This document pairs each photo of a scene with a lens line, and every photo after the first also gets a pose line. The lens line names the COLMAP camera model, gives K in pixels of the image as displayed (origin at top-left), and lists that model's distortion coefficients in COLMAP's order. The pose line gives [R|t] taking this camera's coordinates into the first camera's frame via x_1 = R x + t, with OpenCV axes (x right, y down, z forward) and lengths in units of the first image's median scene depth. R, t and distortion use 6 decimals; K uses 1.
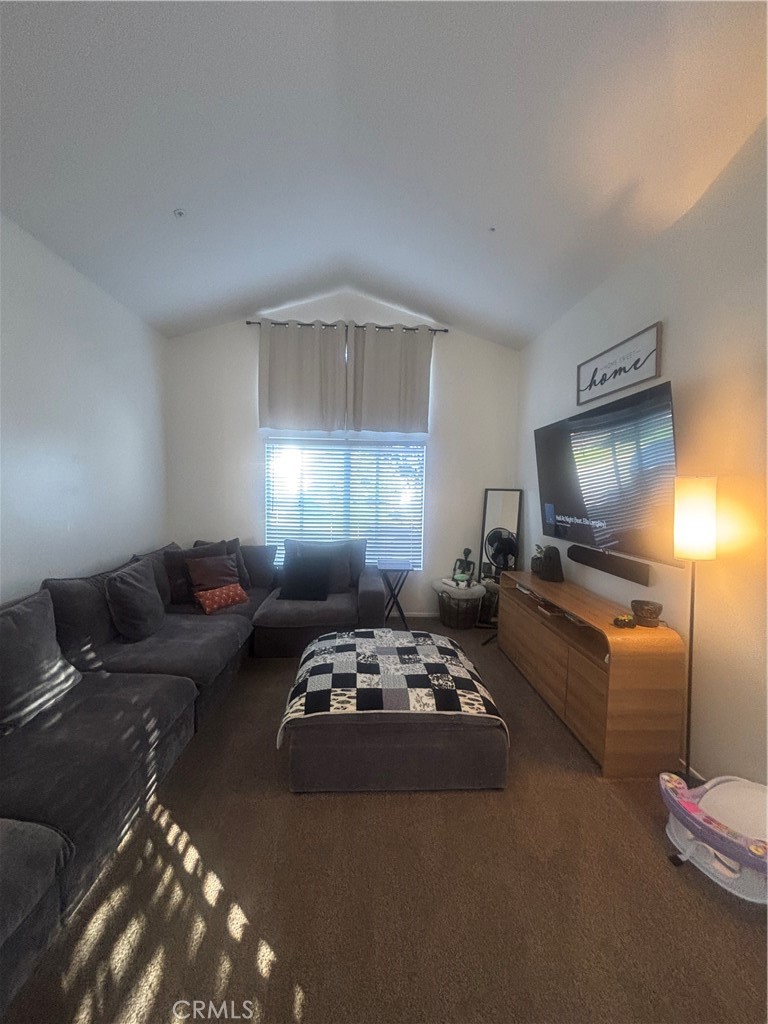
lens RADIAL K [[411.3, 0, 382.1], [0, 411.3, 510.4], [0, 0, 1]] dist [-0.000530, -0.000296]
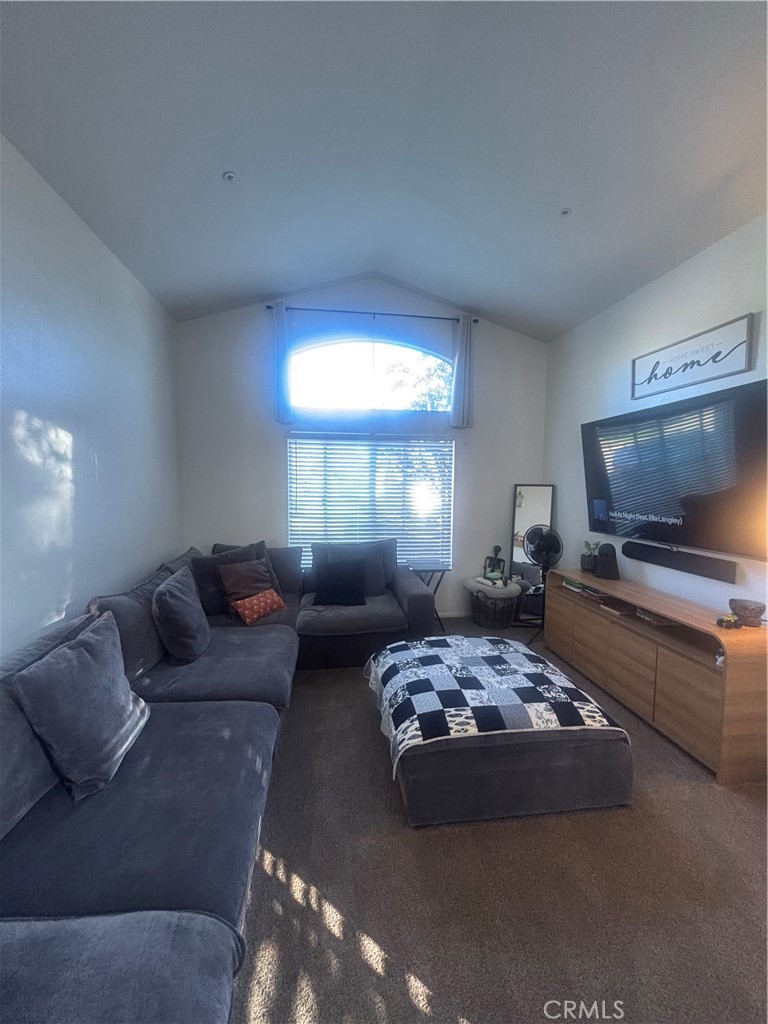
lens RADIAL K [[411.7, 0, 381.7], [0, 411.7, 510.9], [0, 0, 1]] dist [-0.007120, -0.000300]
pose [[0.996431, -0.015181, 0.083030, -0.249378], [0.013962, 0.999786, 0.015237, -0.015372], [-0.083244, -0.014024, 0.996431, 0.084651]]
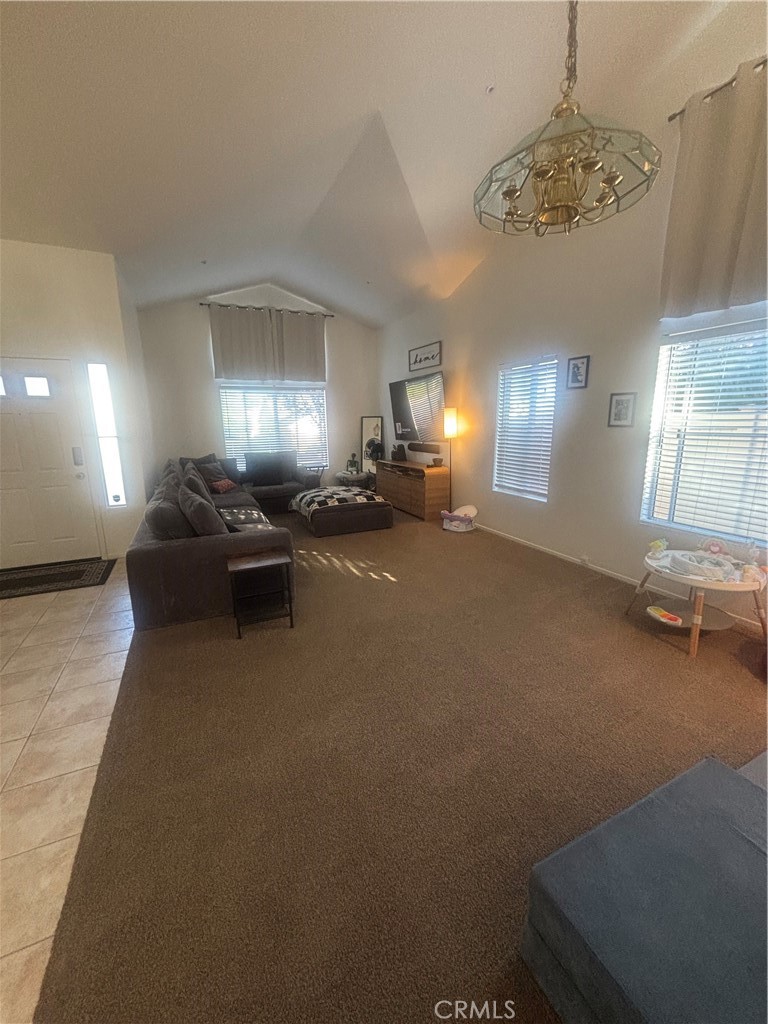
lens RADIAL K [[409.4, 0, 381.9], [0, 409.4, 512.8], [0, 0, 1]] dist [0.009380, -0.000330]
pose [[0.927917, -0.114667, 0.354714, -0.526703], [0.054448, 0.983002, 0.175338, 0.076106], [-0.368790, -0.143386, 0.918387, -1.063074]]
